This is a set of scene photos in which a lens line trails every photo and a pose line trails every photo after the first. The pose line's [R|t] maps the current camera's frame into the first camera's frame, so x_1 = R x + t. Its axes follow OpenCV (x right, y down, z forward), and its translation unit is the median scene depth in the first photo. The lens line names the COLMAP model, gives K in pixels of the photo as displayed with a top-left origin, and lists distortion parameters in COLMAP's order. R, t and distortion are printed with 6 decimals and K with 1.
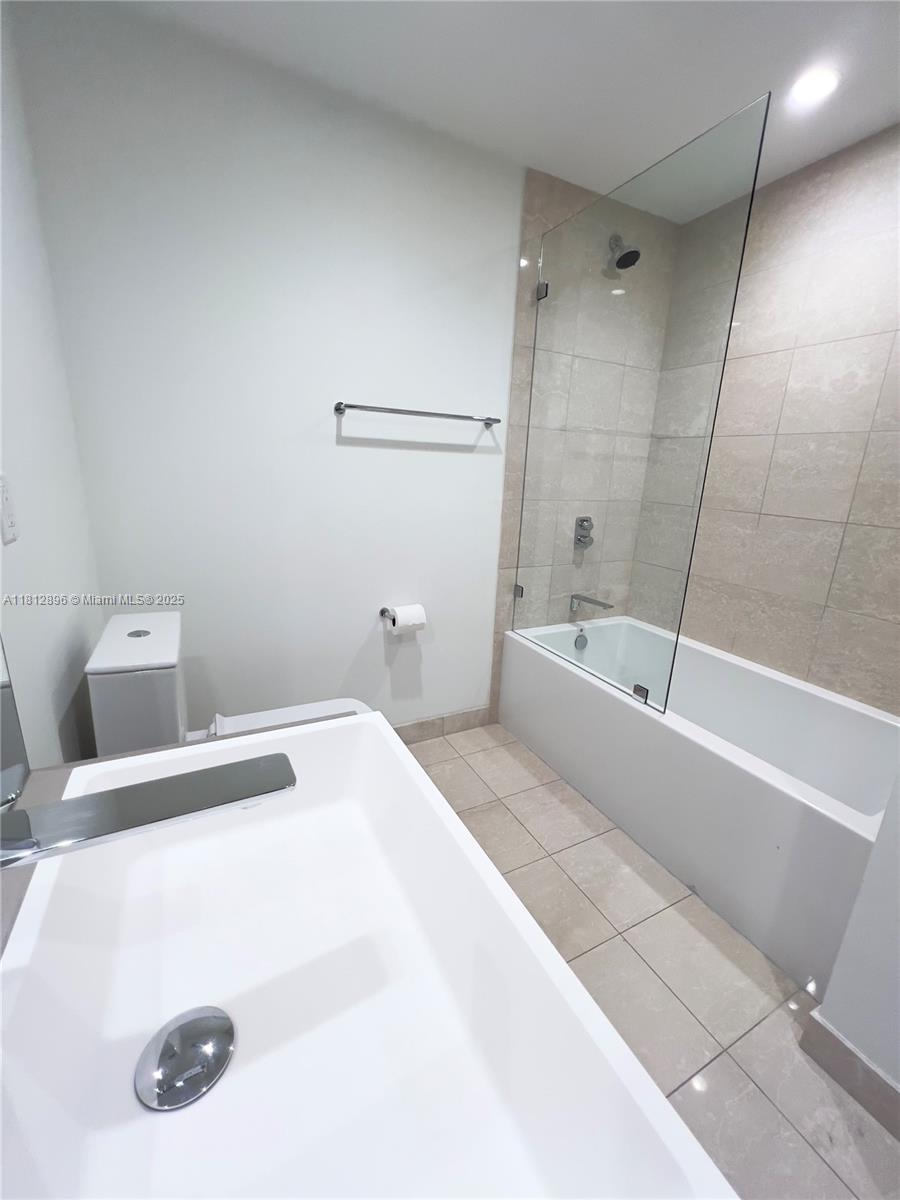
lens RADIAL K [[482.4, 0, 453.9], [0, 482.4, 596.9], [0, 0, 1]] dist [-0.001477, -0.000168]
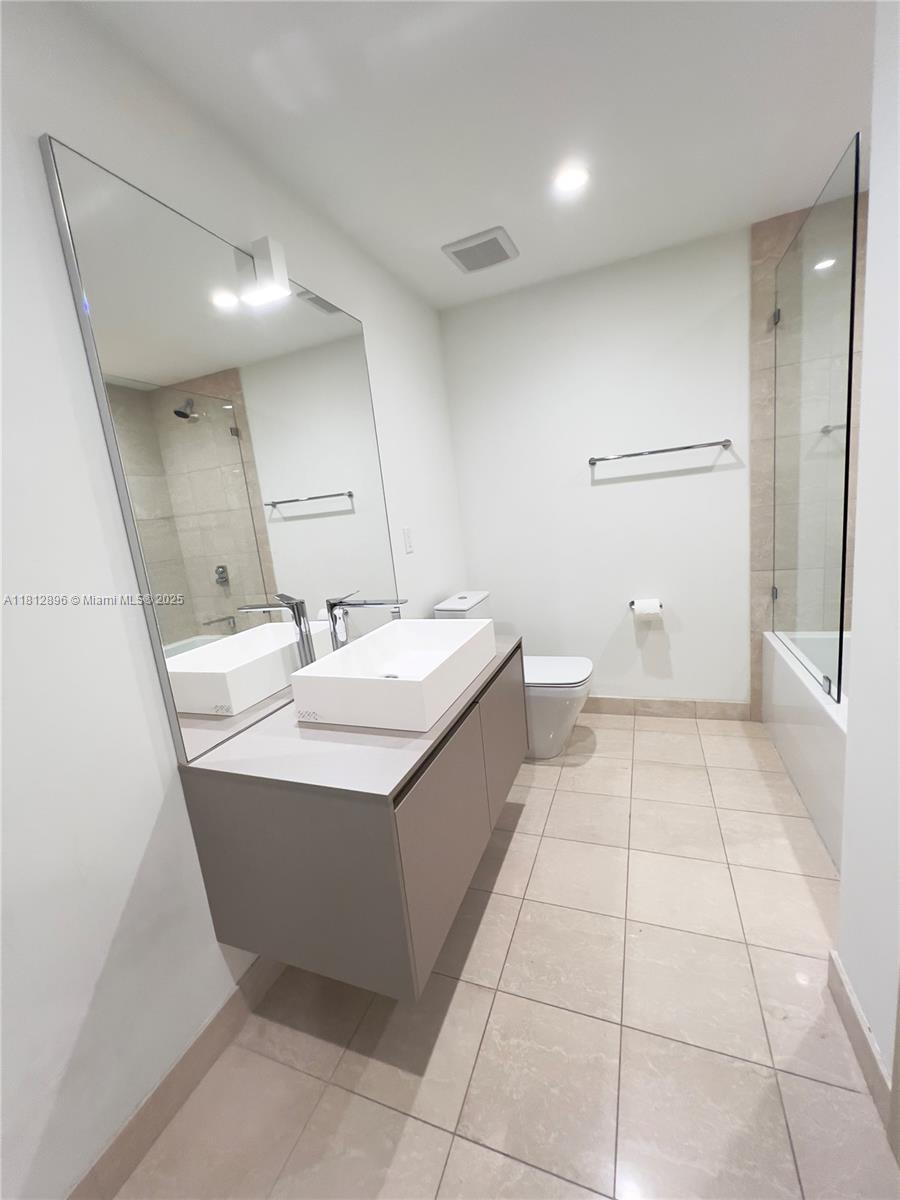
lens RADIAL K [[482.4, 0, 453.9], [0, 482.4, 596.9], [0, 0, 1]] dist [-0.001477, -0.000168]
pose [[0.647909, 0.022055, -0.761398, 0.510806], [-0.064281, 0.997598, -0.025802, 0.072994], [0.759000, 0.065661, 0.647771, -0.210904]]
